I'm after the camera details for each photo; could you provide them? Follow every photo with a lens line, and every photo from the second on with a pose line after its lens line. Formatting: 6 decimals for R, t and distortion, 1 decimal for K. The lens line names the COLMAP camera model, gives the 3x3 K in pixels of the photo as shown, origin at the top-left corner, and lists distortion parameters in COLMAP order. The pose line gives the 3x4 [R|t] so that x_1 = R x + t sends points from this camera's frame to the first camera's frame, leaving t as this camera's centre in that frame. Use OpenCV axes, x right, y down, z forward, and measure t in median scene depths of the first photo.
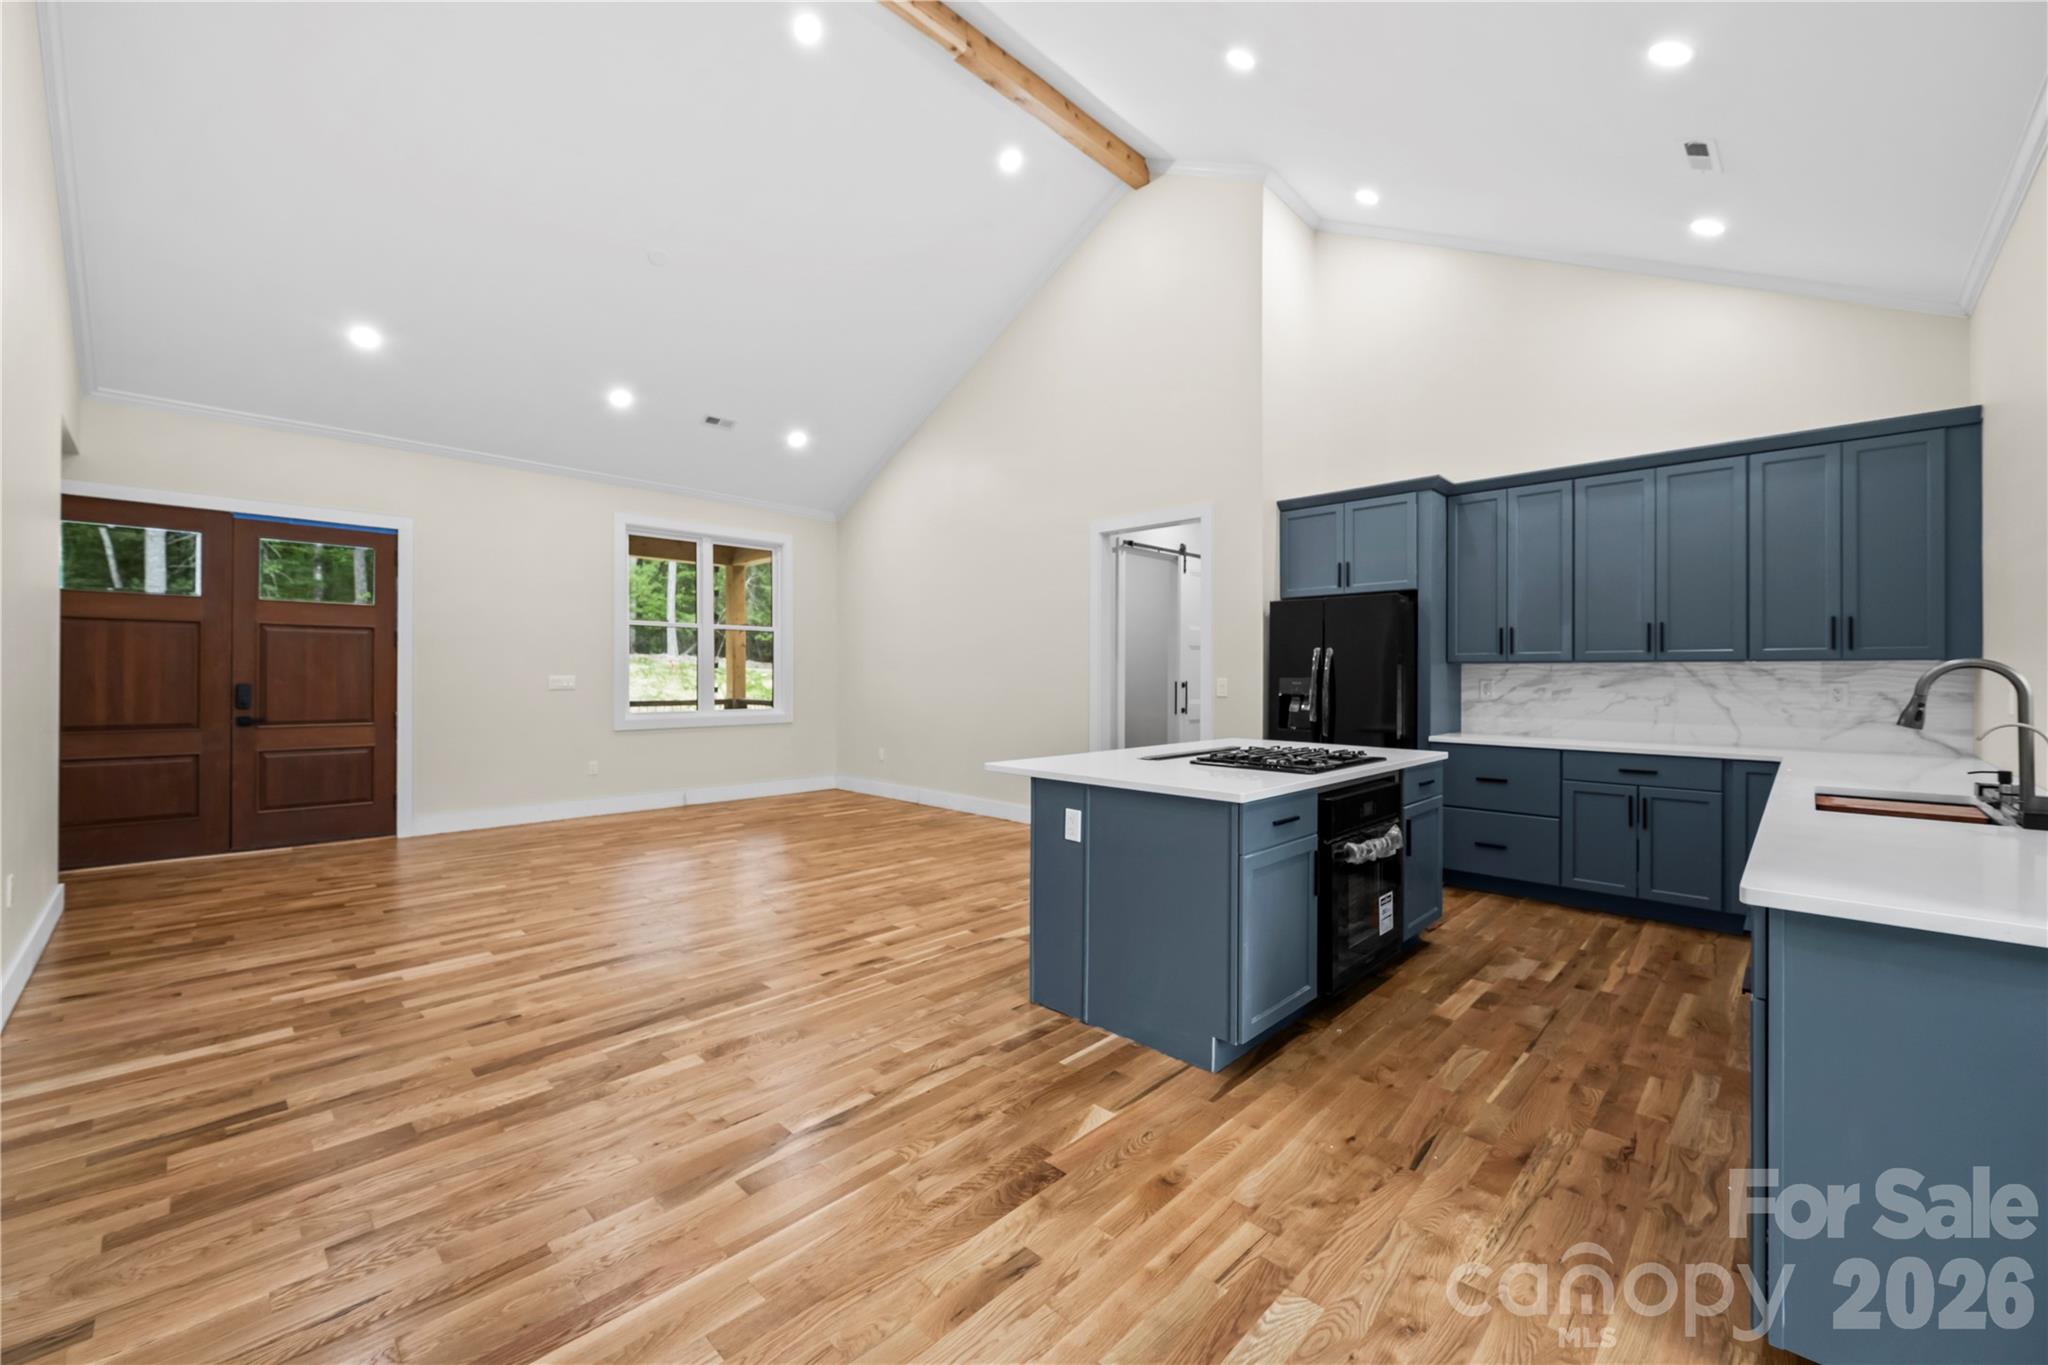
lens RADIAL K [[814.2, 0, 1032.1], [0, 814.2, 672.0], [0, 0, 1]] dist [-0.000567, -0.000294]
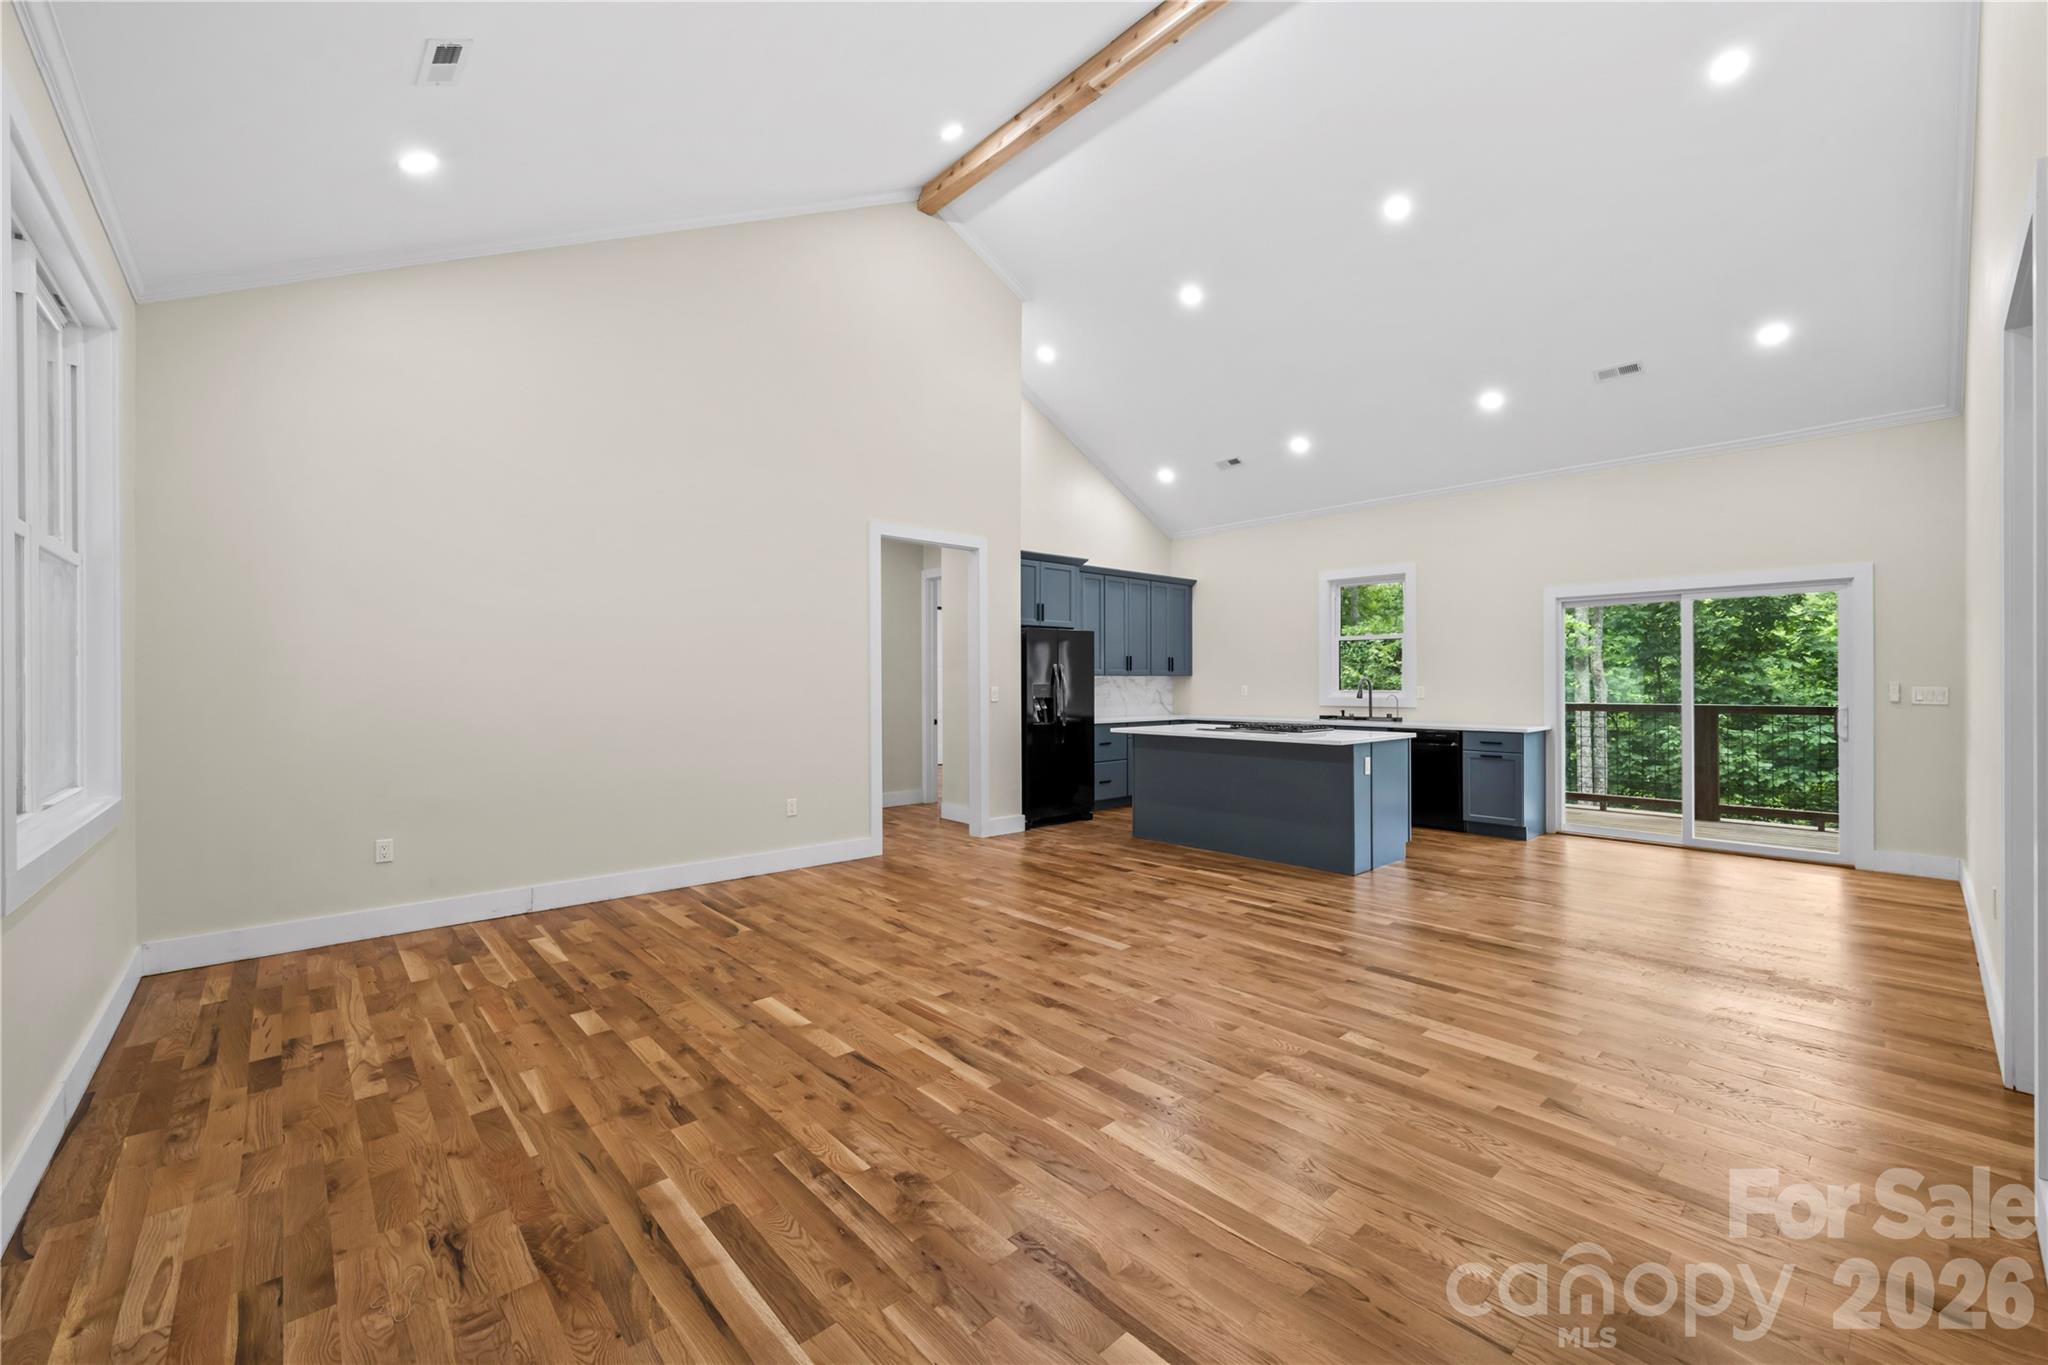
lens RADIAL K [[814.6, 0, 1025.8], [0, 814.6, 687.5], [0, 0, 1]] dist [-0.001662, -0.000519]
pose [[0.070299, -0.010123, 0.997475, -1.294242], [-0.001406, 0.999947, 0.010248, -0.004789], [-0.997525, -0.002123, 0.070281, 1.159093]]
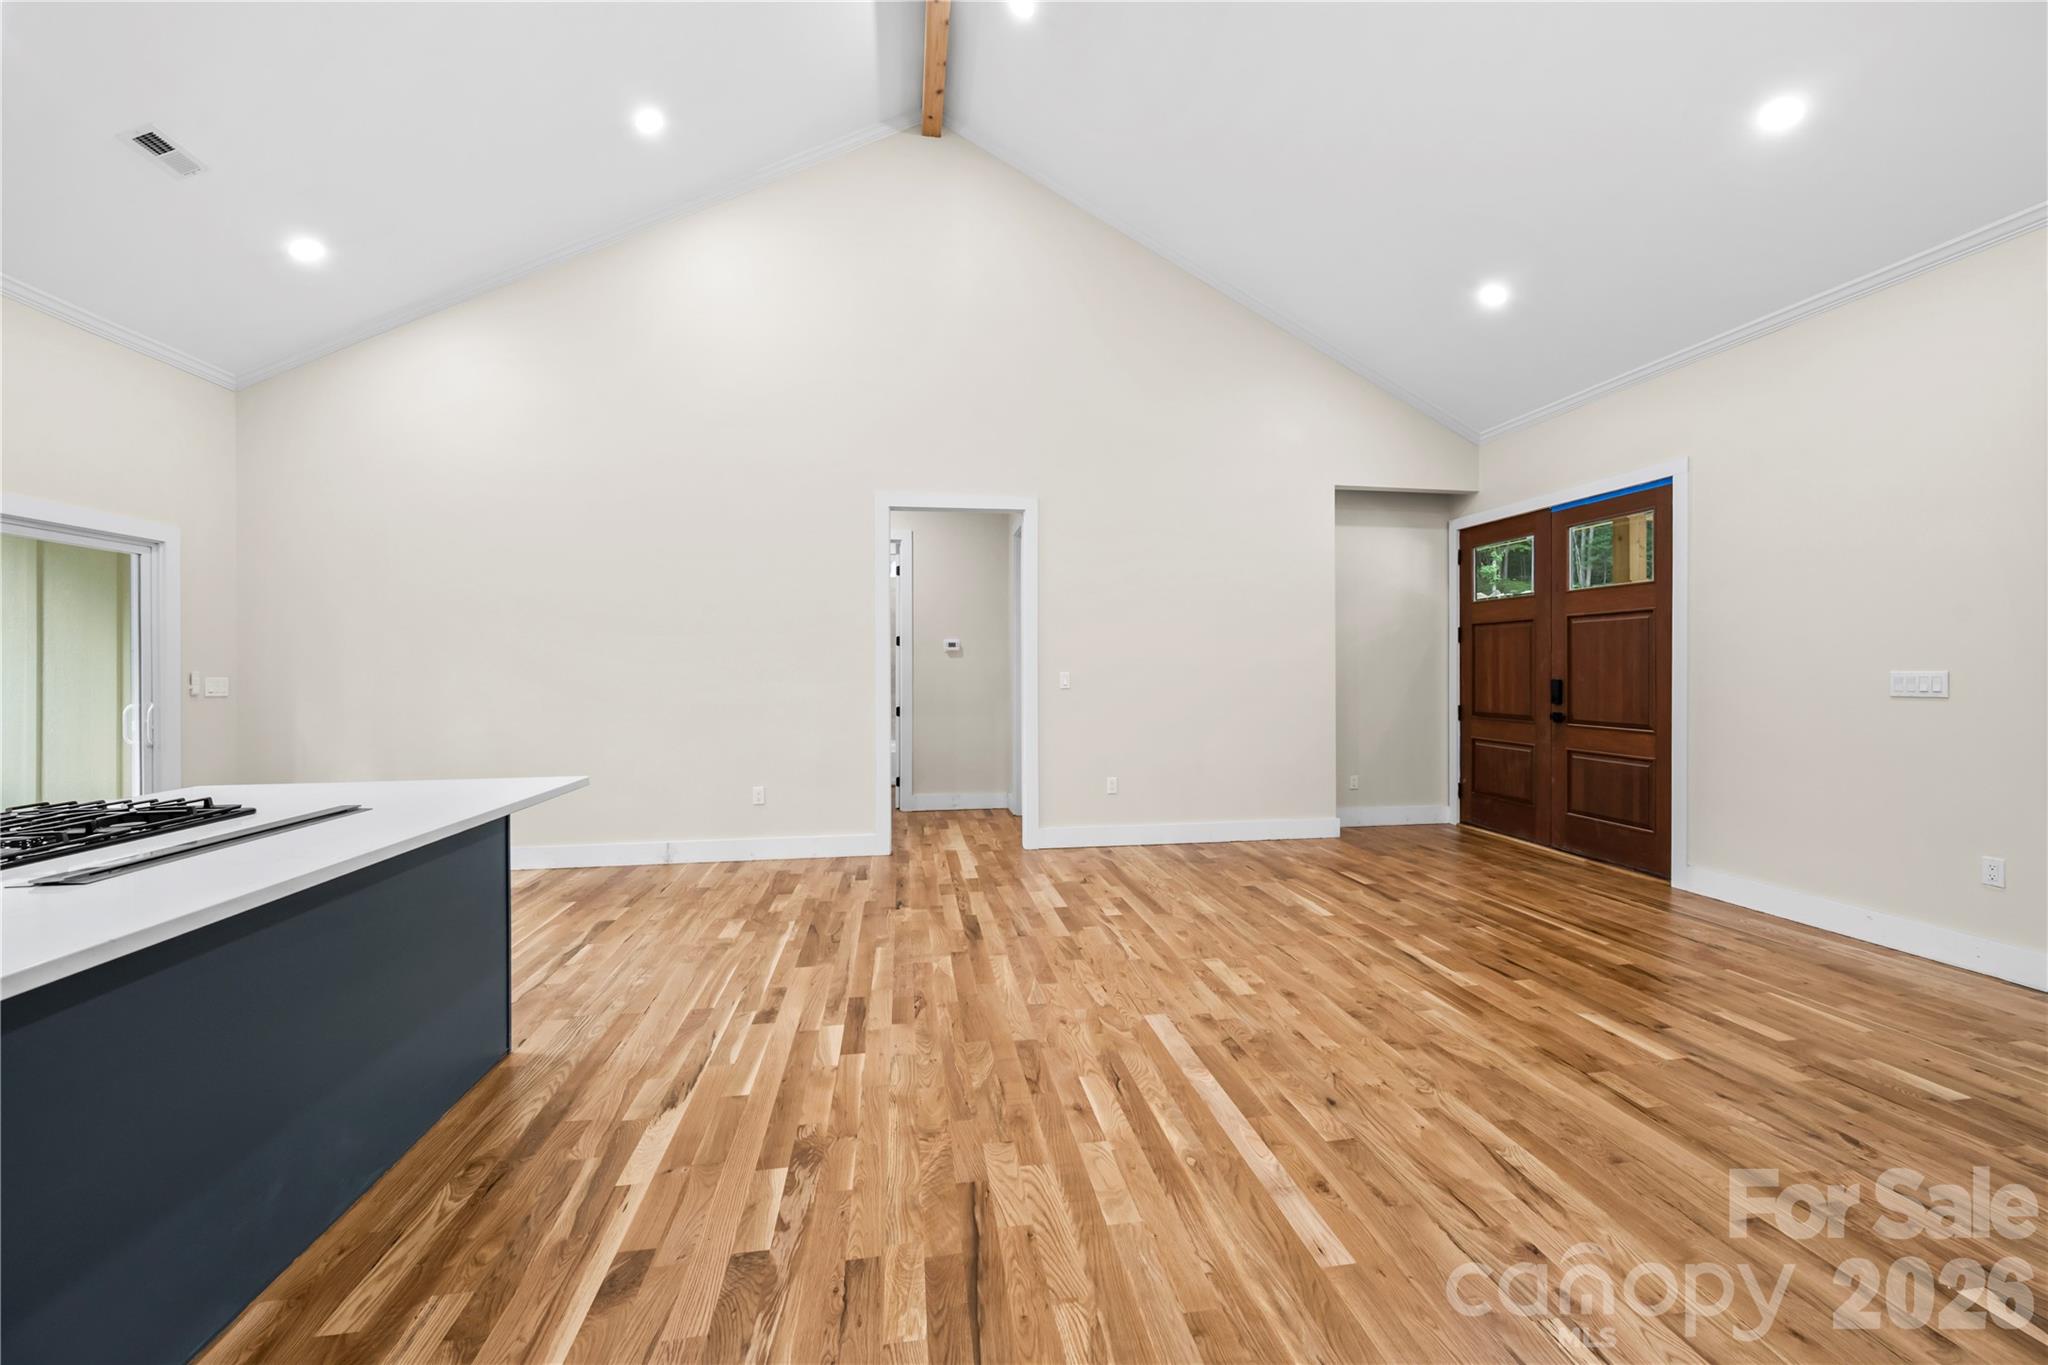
lens RADIAL K [[808.7, 0, 1029.9], [0, 808.7, 687.1], [0, 0, 1]] dist [-0.001195, -0.000085]
pose [[-0.605578, 0.015409, -0.795636, 0.251879], [0.005990, 0.999872, 0.014805, 0.007502], [0.795763, 0.004199, -0.605593, 1.445174]]
